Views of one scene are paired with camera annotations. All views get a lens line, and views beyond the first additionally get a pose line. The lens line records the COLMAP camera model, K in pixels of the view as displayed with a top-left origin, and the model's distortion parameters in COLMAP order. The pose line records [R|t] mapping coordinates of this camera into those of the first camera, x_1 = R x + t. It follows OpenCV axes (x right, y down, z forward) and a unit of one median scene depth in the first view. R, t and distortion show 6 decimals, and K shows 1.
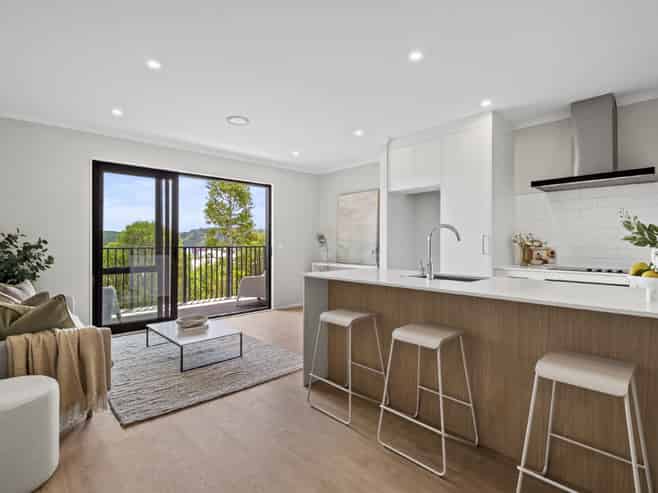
lens RADIAL K [[326.7, 0, 327.8], [0, 326.7, 242.3], [0, 0, 1]] dist [0.002092, -0.009469]
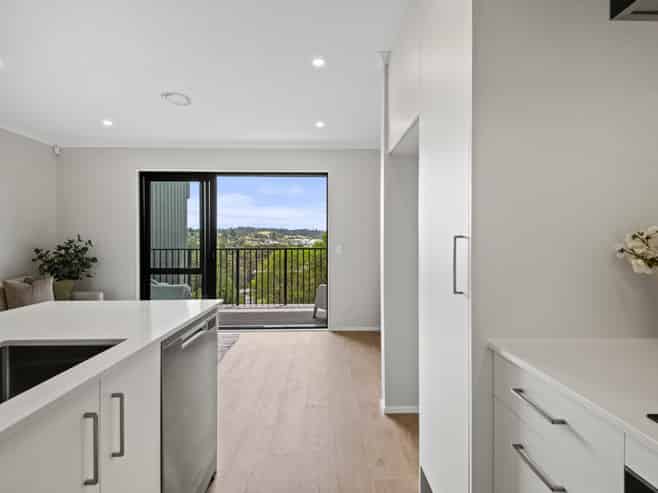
lens RADIAL K [[326.7, 0, 327.8], [0, 326.7, 242.3], [0, 0, 1]] dist [0.002092, -0.009469]
pose [[0.751925, 0.002005, -0.659246, 0.565779], [-0.001514, 0.999998, 0.001314, -0.012842], [0.659247, 0.000010, 0.751926, 0.661219]]
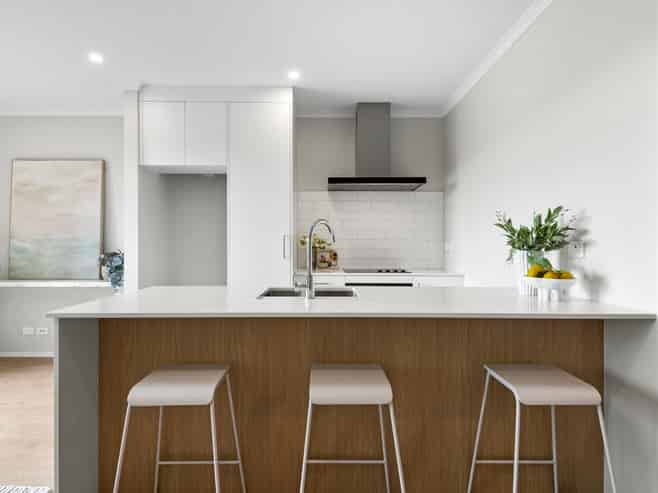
lens RADIAL K [[382.0, 0, 329.5], [0, 382.0, 243.4], [0, 0, 1]] dist [0.002273, -0.000595]
pose [[0.671406, 0.001203, 0.741088, -0.152992], [-0.002251, 0.999997, 0.000416, -0.001275], [-0.741086, -0.001948, 0.671407, 0.257379]]
